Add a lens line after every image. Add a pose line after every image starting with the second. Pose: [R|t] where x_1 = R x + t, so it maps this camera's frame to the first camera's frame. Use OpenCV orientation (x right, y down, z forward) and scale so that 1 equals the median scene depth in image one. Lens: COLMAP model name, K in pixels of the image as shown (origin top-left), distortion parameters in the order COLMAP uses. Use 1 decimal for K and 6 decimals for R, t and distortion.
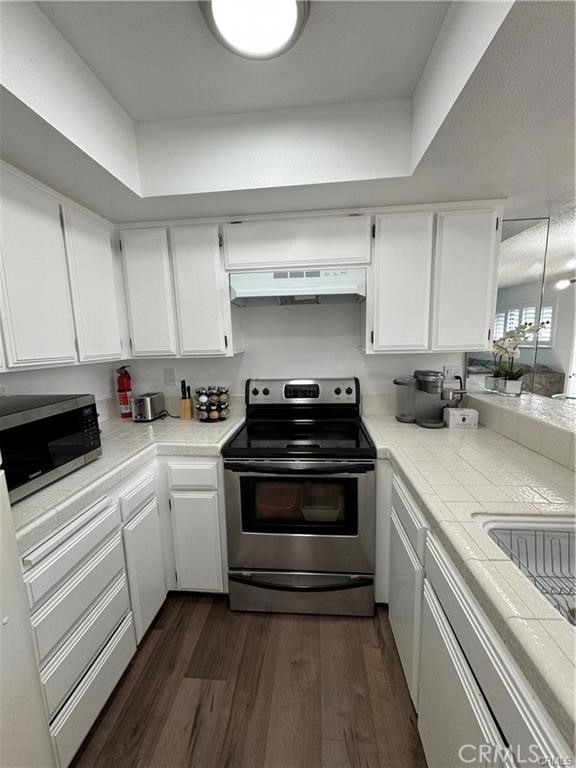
lens RADIAL K [[306.1, 0, 288.0], [0, 306.1, 384.0], [0, 0, 1]] dist [-0.000101, -0.000122]
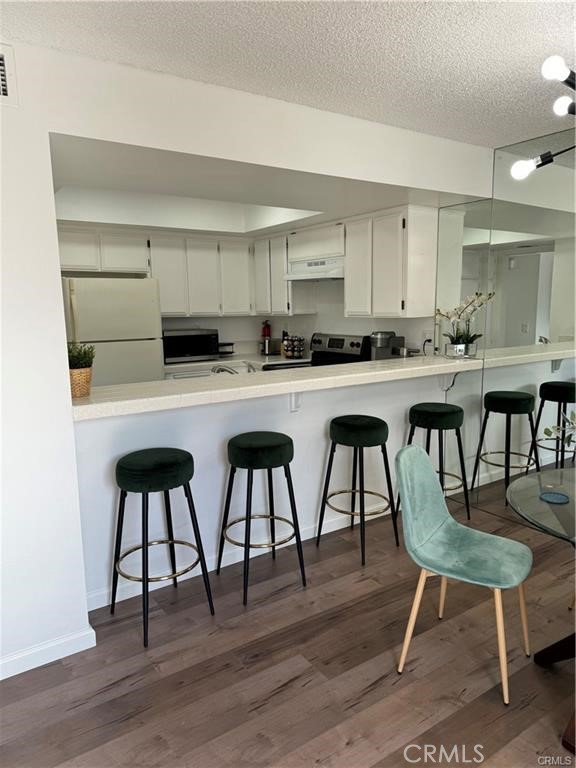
lens RADIAL K [[535.0, 0, 291.7], [0, 535.0, 387.6], [0, 0, 1]] dist [0.077758, -0.100620]
pose [[0.633688, 0.133485, -0.761985, 2.079429], [-0.112308, 0.990439, 0.080107, 0.059467], [0.765393, 0.034814, 0.642621, -0.814195]]
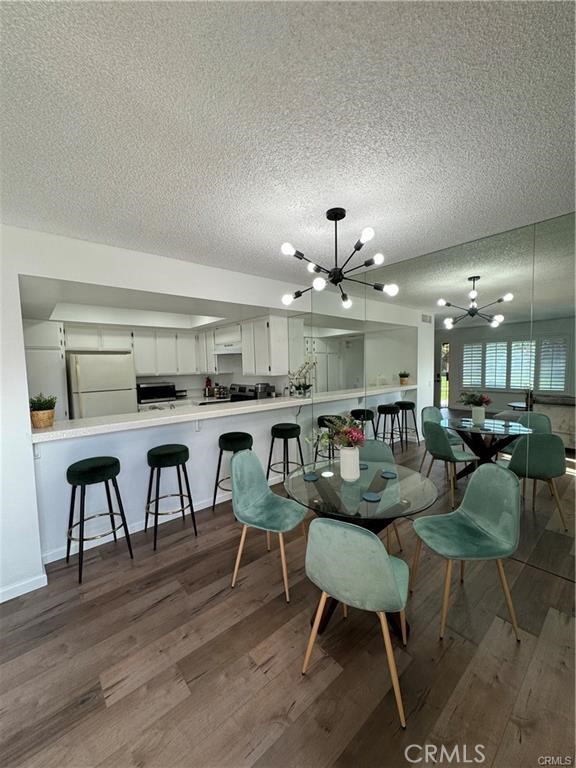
lens RADIAL K [[303.1, 0, 287.5], [0, 303.1, 384.9], [0, 0, 1]] dist [-0.000479, -0.000023]
pose [[0.715303, 0.054624, -0.696677, 2.305486], [-0.096967, 0.995054, -0.021541, 0.003040], [0.692055, 0.082963, 0.717062, -0.559500]]
